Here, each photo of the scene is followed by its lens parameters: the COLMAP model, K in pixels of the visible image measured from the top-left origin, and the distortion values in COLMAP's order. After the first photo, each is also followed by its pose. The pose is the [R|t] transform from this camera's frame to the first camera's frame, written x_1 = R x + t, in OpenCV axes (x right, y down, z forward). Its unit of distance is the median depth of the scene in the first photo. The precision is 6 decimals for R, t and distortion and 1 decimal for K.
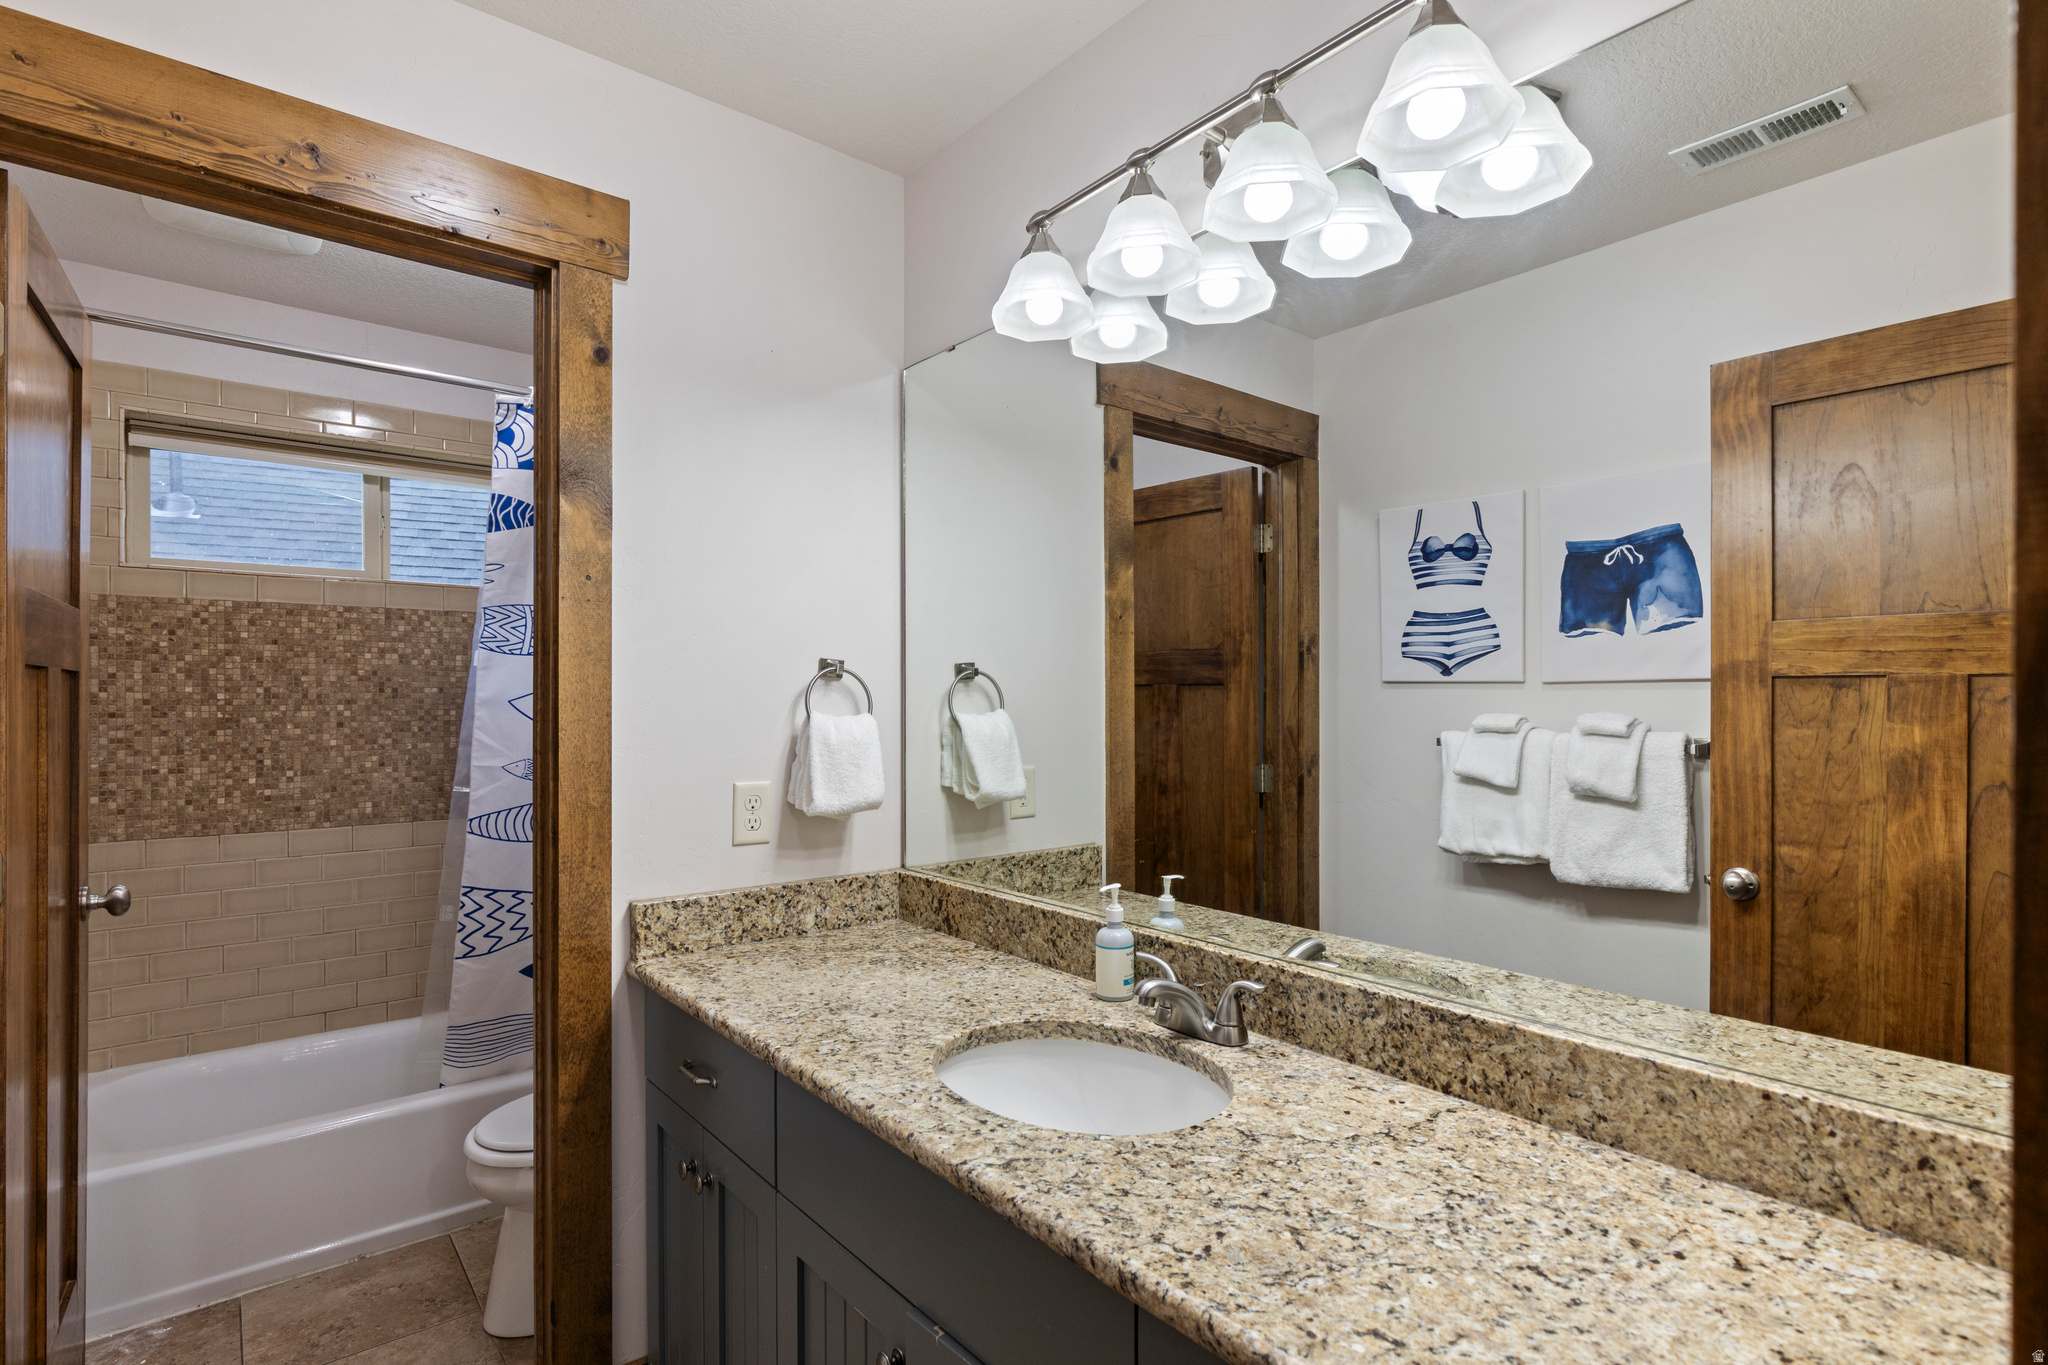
lens RADIAL K [[984.8, 0, 1017.3], [0, 984.8, 694.7], [0, 0, 1]] dist [-0.001706, -0.000987]
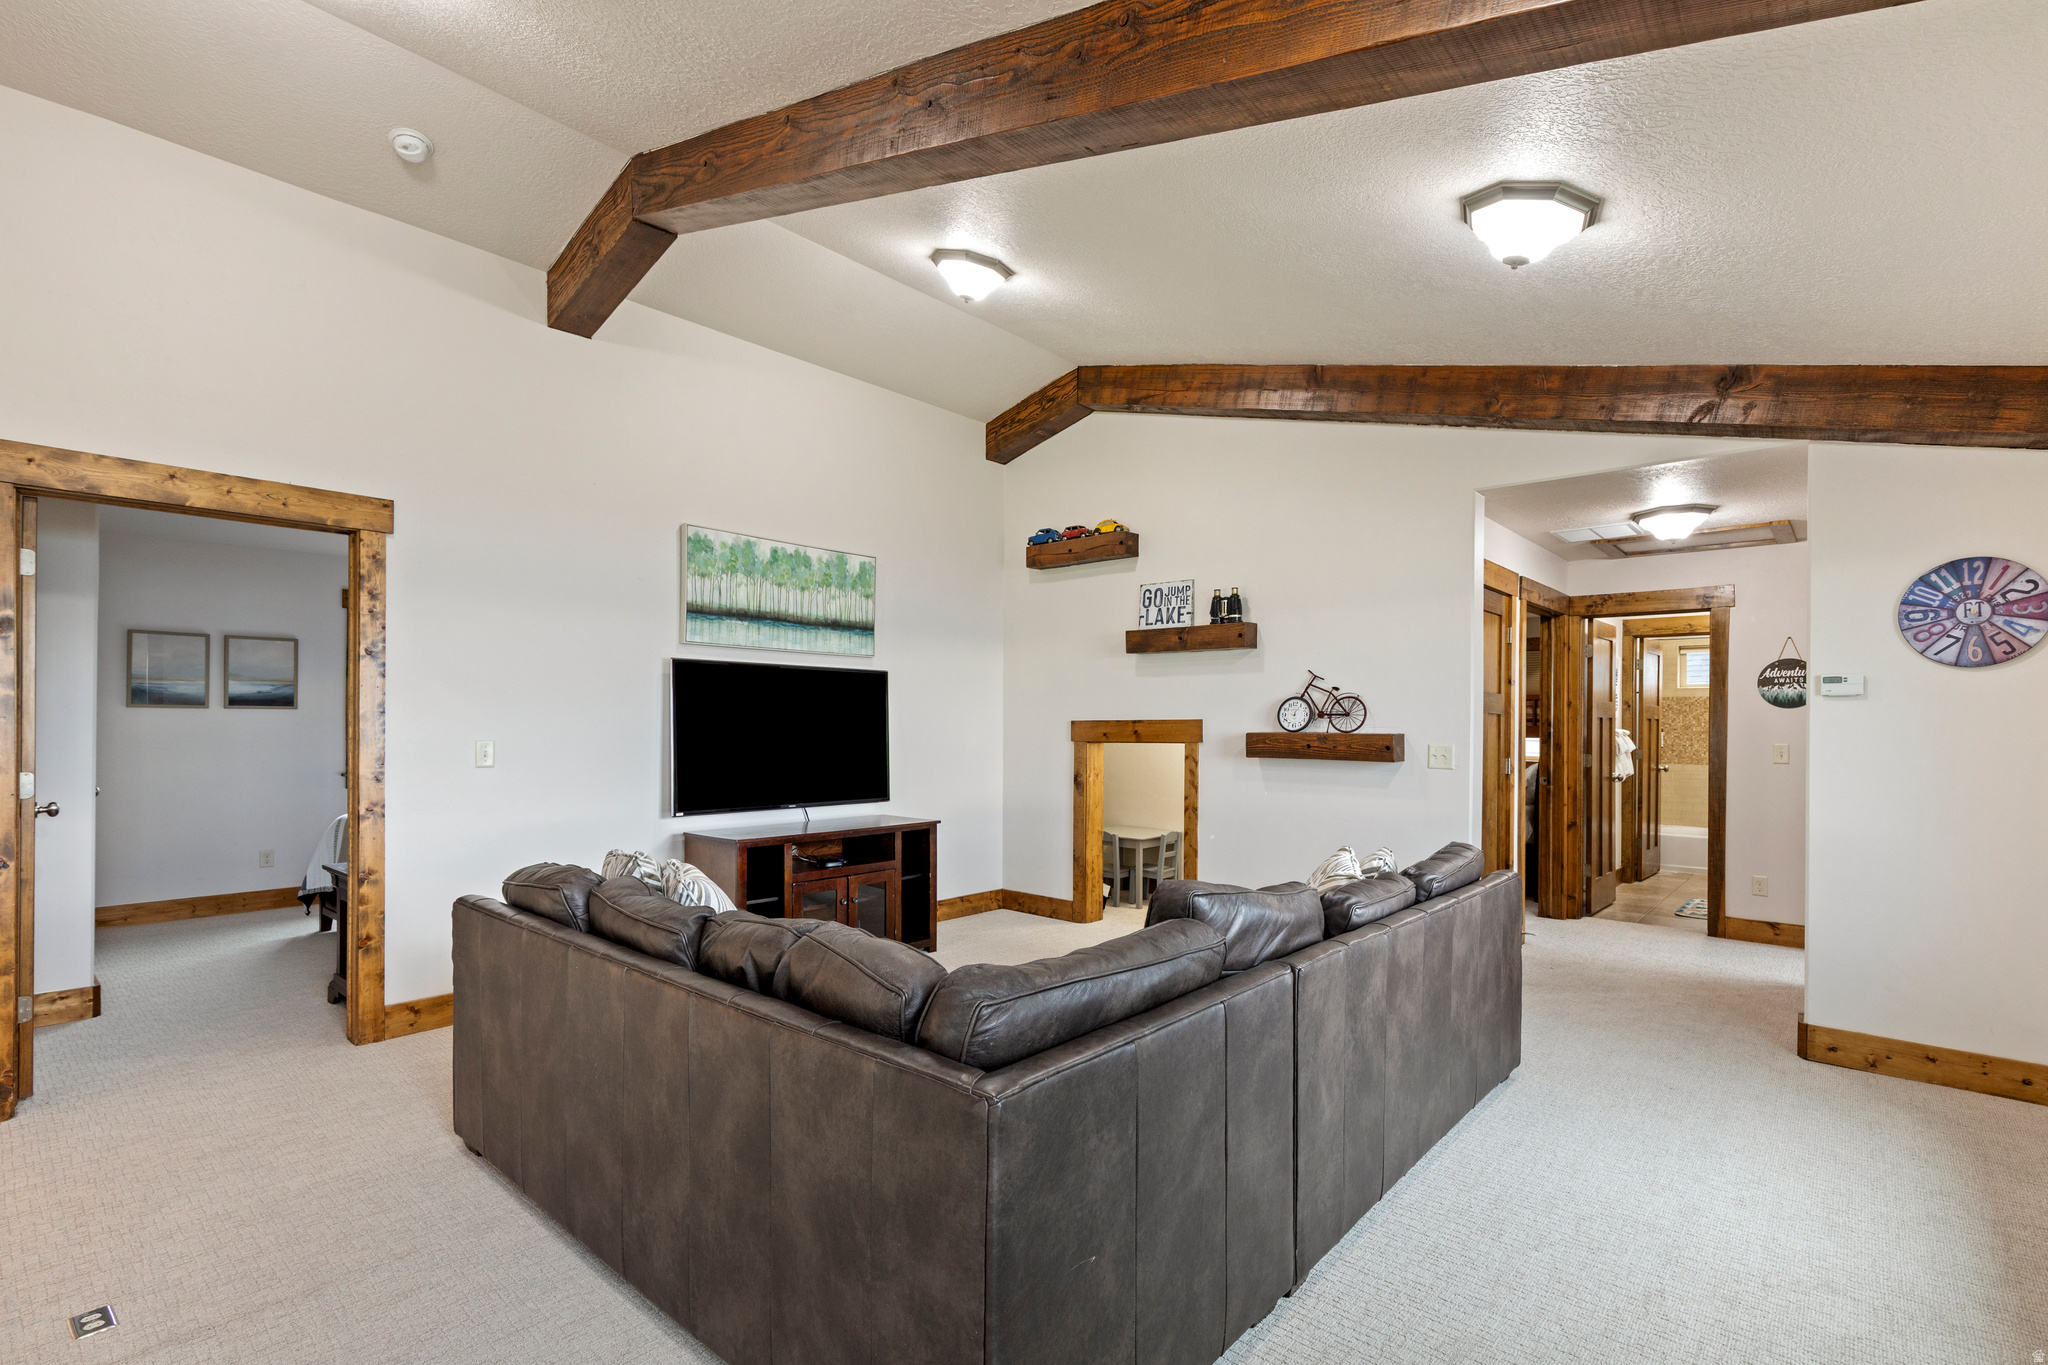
lens RADIAL K [[957.1, 0, 1039.0], [0, 957.1, 716.9], [0, 0, 1]] dist [0.011374, -0.000561]
pose [[0.168934, -0.001690, -0.985626, 2.144327], [-0.006569, 0.999974, -0.002840, -0.000458], [0.985605, 0.006954, 0.168919, -1.881147]]
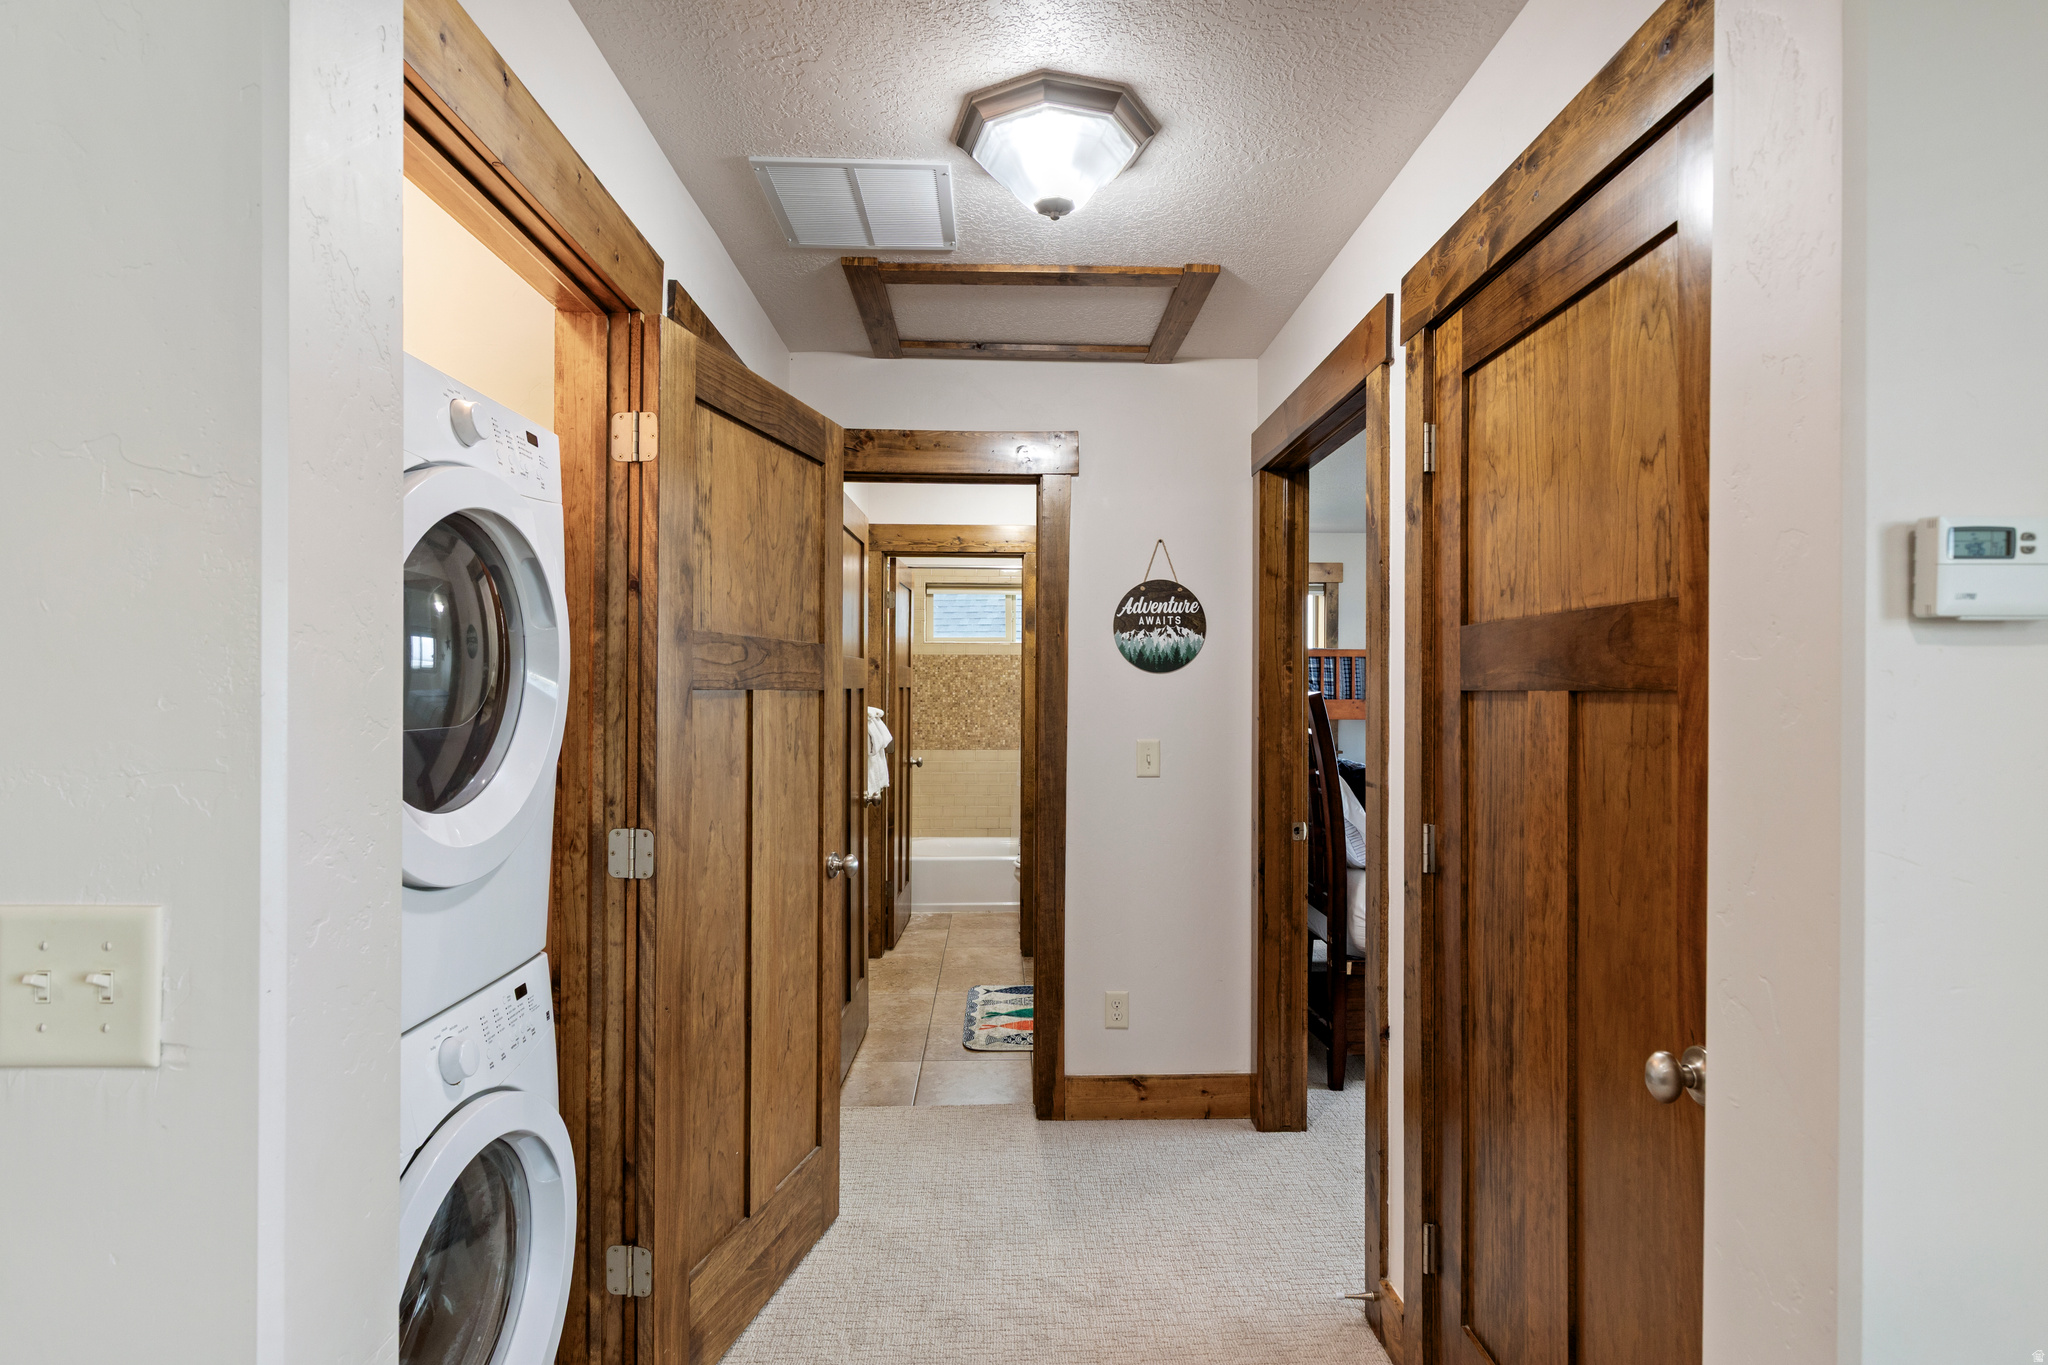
lens RADIAL K [[984.8, 0, 1023.7], [0, 984.8, 684.9], [0, 0, 1]] dist [-0.001706, -0.000987]
pose [[0.791238, 0.003735, -0.611498, 0.855997], [-0.003777, 0.999992, 0.001221, -0.024541], [0.611497, 0.001344, 0.791245, -0.864703]]
